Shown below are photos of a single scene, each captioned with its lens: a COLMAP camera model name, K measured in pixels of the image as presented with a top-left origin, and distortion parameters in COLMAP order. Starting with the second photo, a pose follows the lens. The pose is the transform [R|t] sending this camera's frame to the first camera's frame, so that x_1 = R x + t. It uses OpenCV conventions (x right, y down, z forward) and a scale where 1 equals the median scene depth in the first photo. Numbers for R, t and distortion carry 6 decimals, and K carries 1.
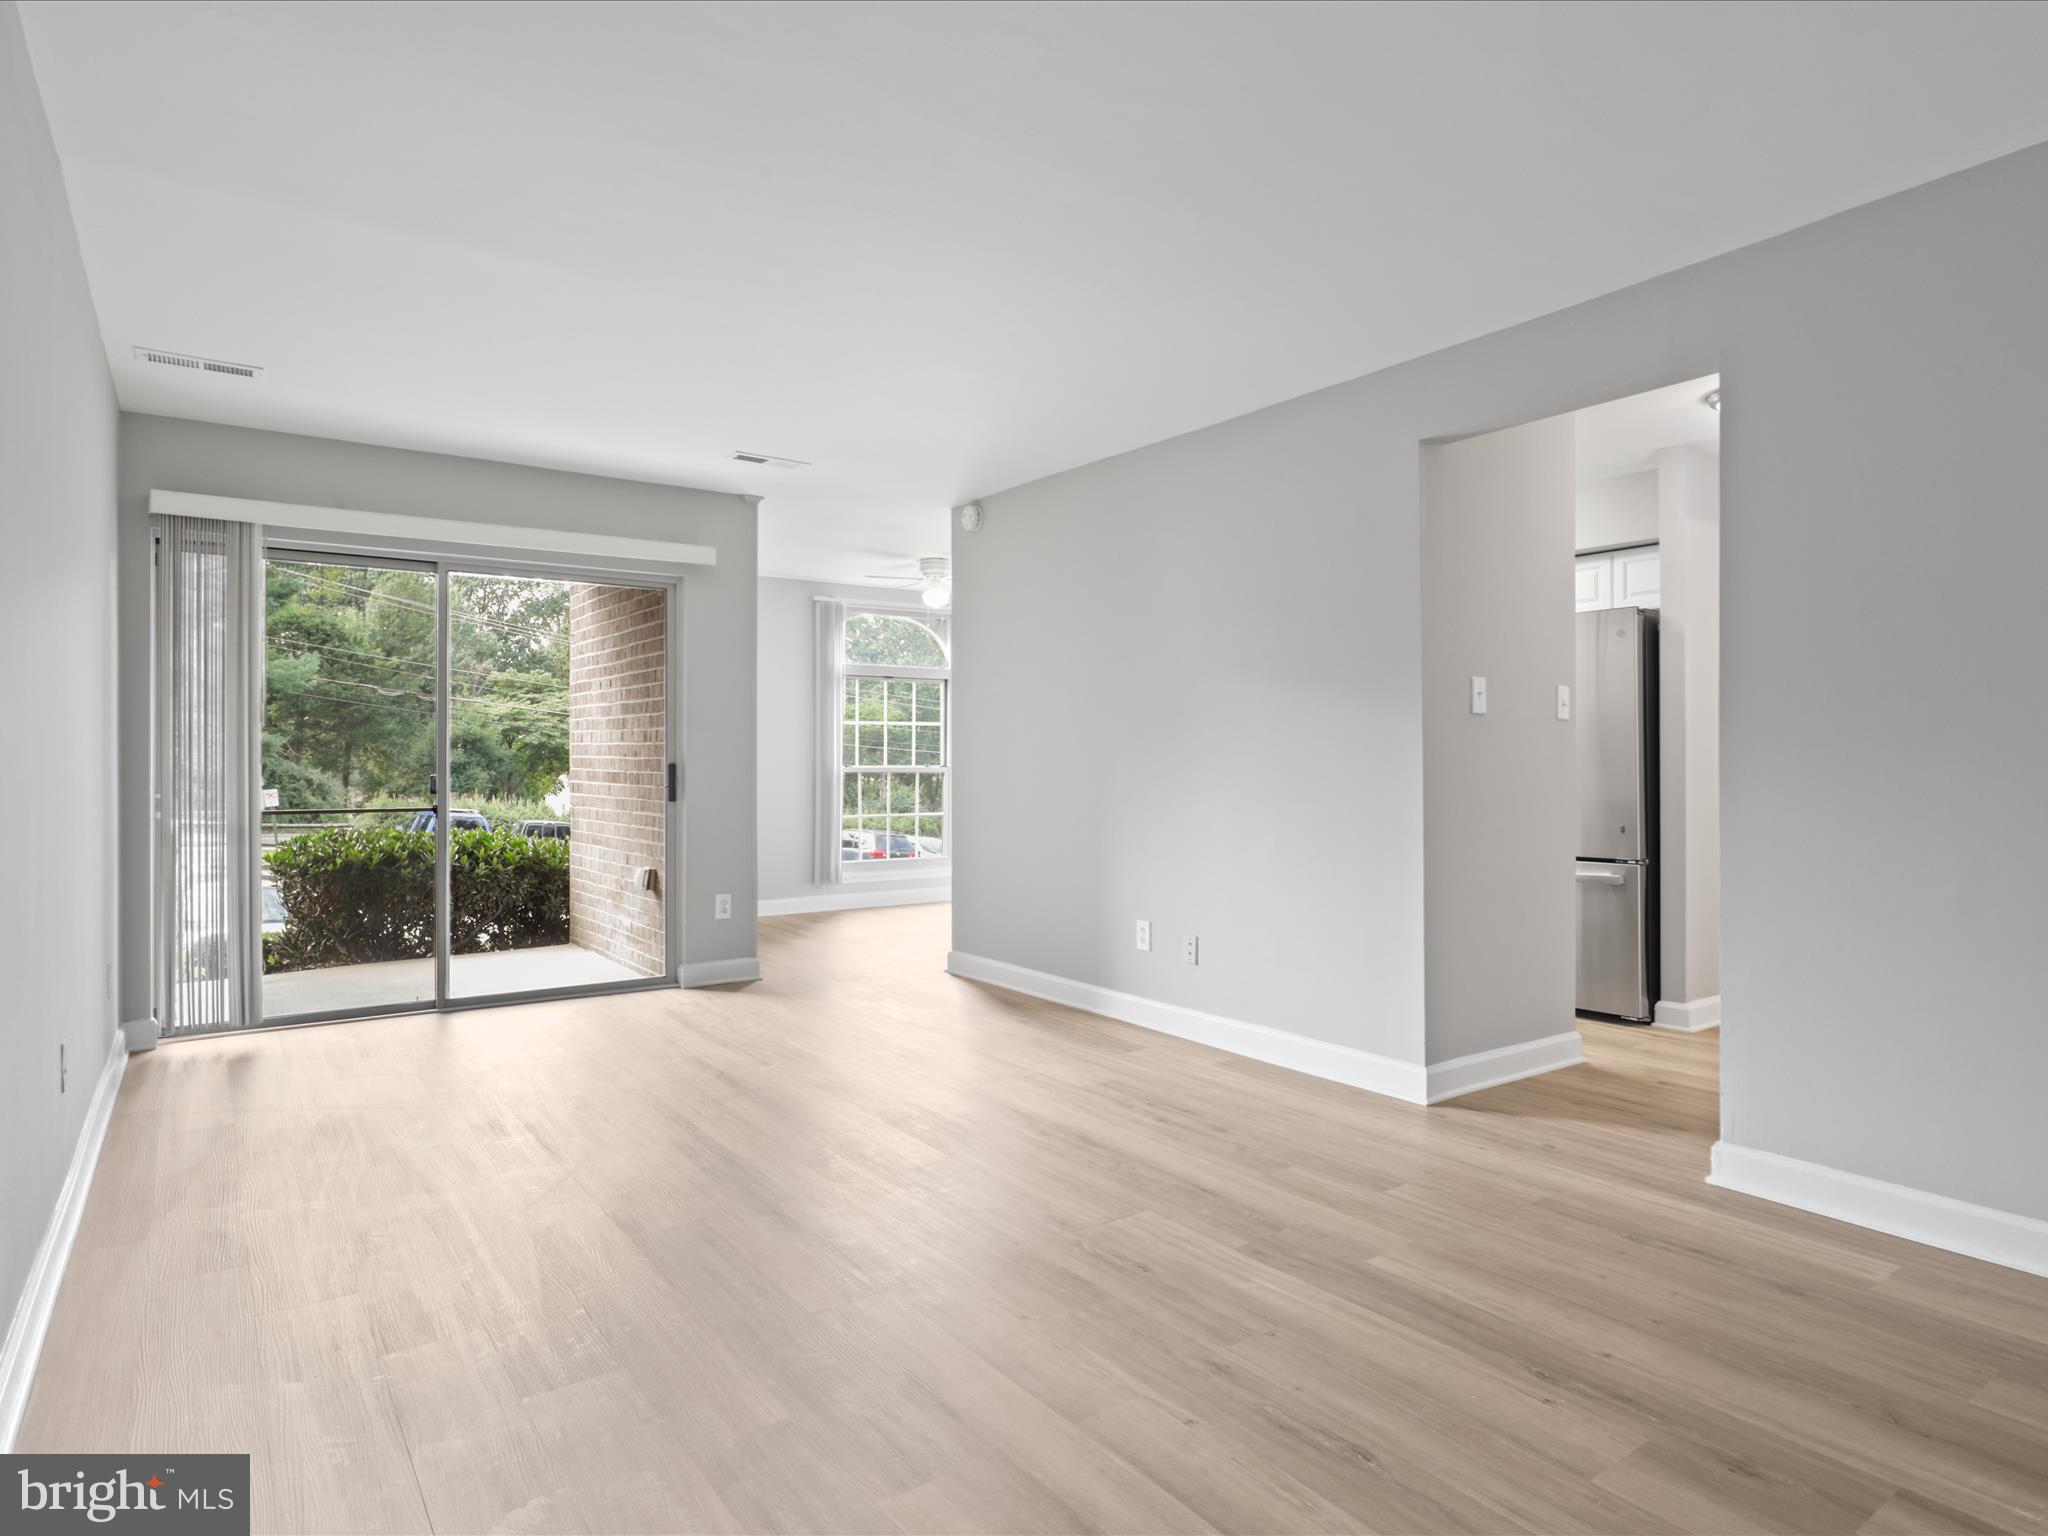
lens RADIAL K [[1153.5, 0, 1024.4], [0, 1153.5, 758.2], [0, 0, 1]] dist [-0.026249, 0.019665]
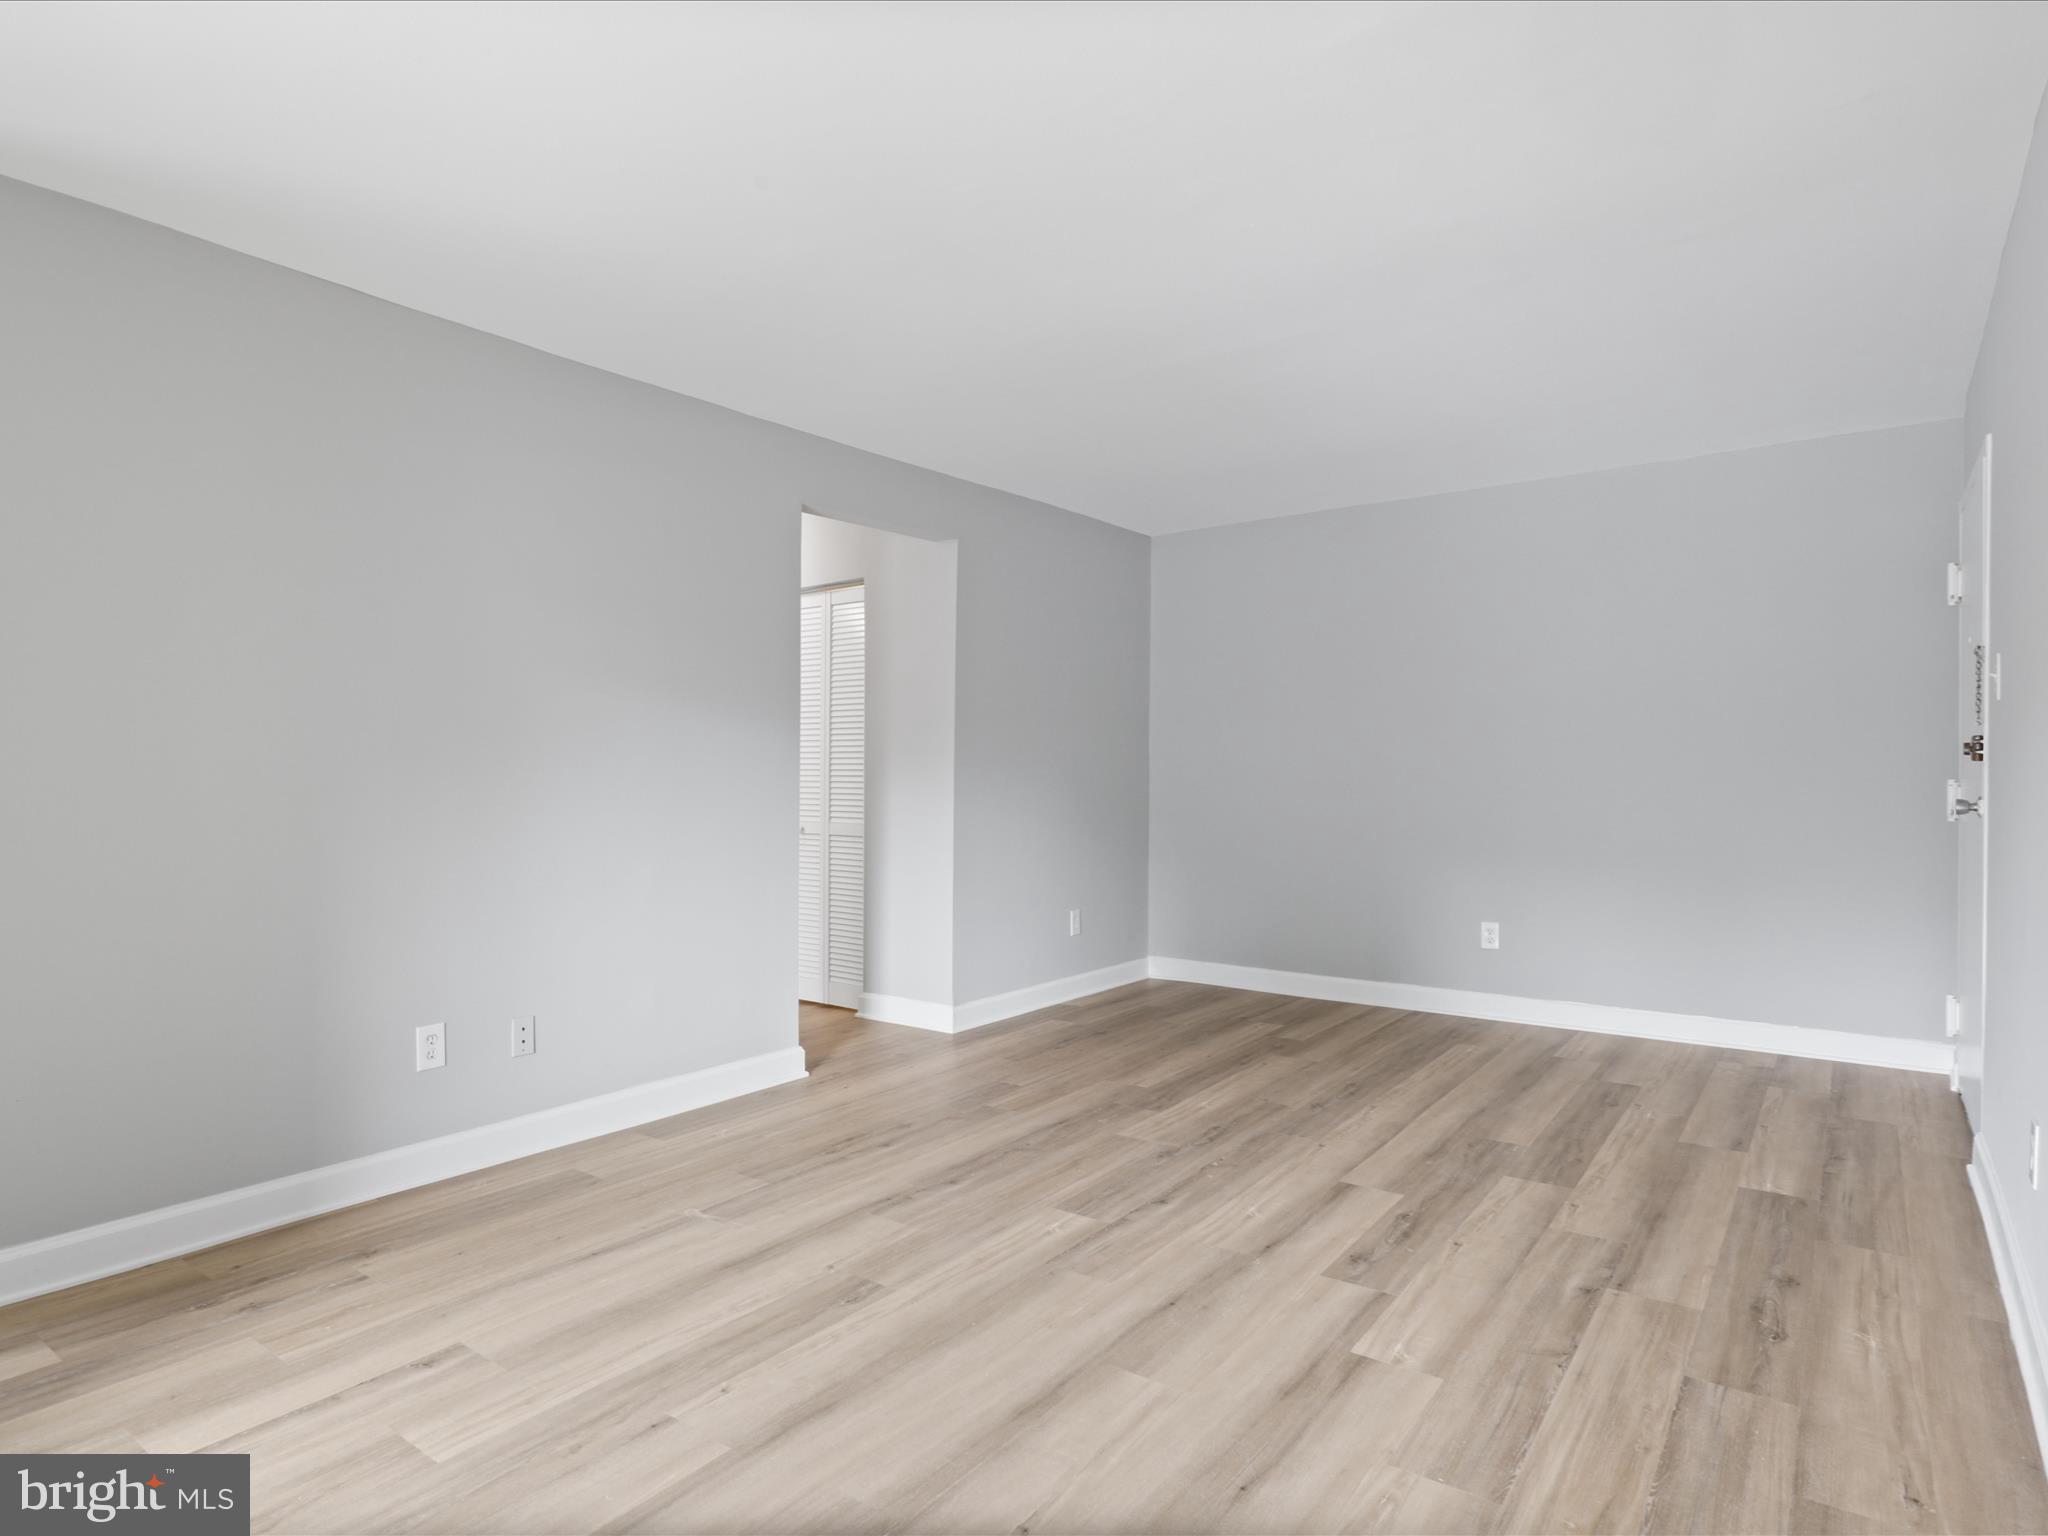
lens RADIAL K [[1153.5, 0, 1024.4], [0, 1153.5, 758.2], [0, 0, 1]] dist [-0.026249, 0.019665]
pose [[-0.302101, 0.007375, 0.953247, -1.014128], [-0.001560, 0.999965, -0.008231, -0.015558], [-0.953275, -0.003974, -0.302079, 1.381672]]
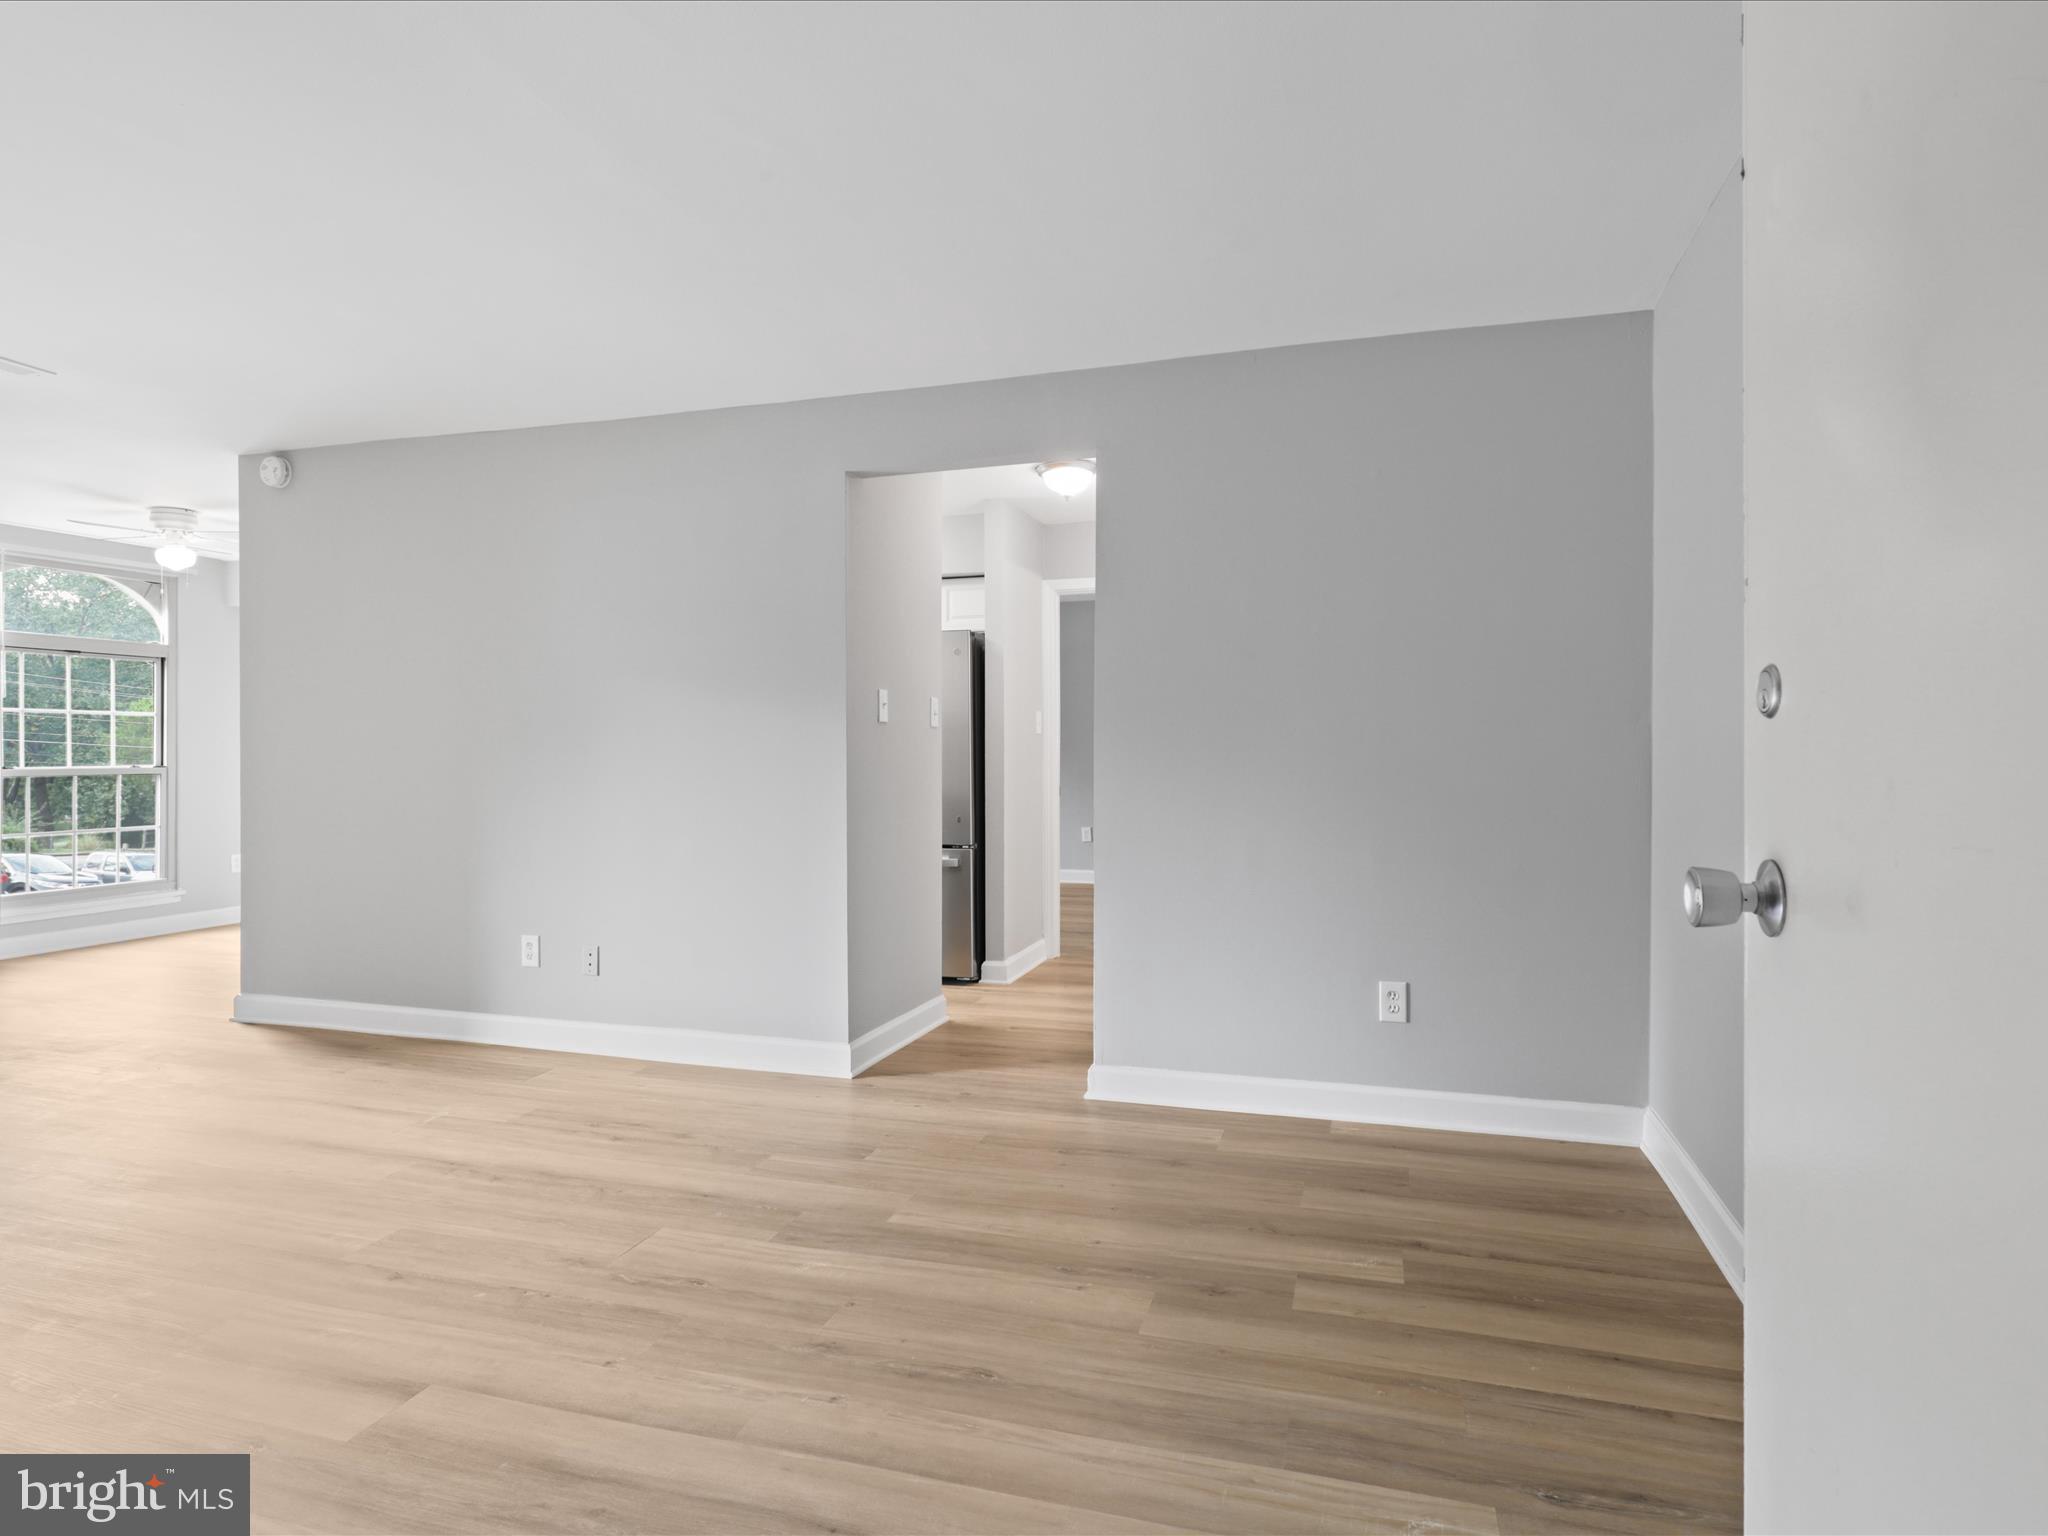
lens RADIAL K [[1153.5, 0, 1024.4], [0, 1153.5, 758.2], [0, 0, 1]] dist [-0.026249, 0.019665]
pose [[0.795319, -0.004818, 0.606172, -0.223737], [-0.000595, 0.999962, 0.008730, -0.016988], [-0.606191, -0.007304, 0.795285, 0.029786]]
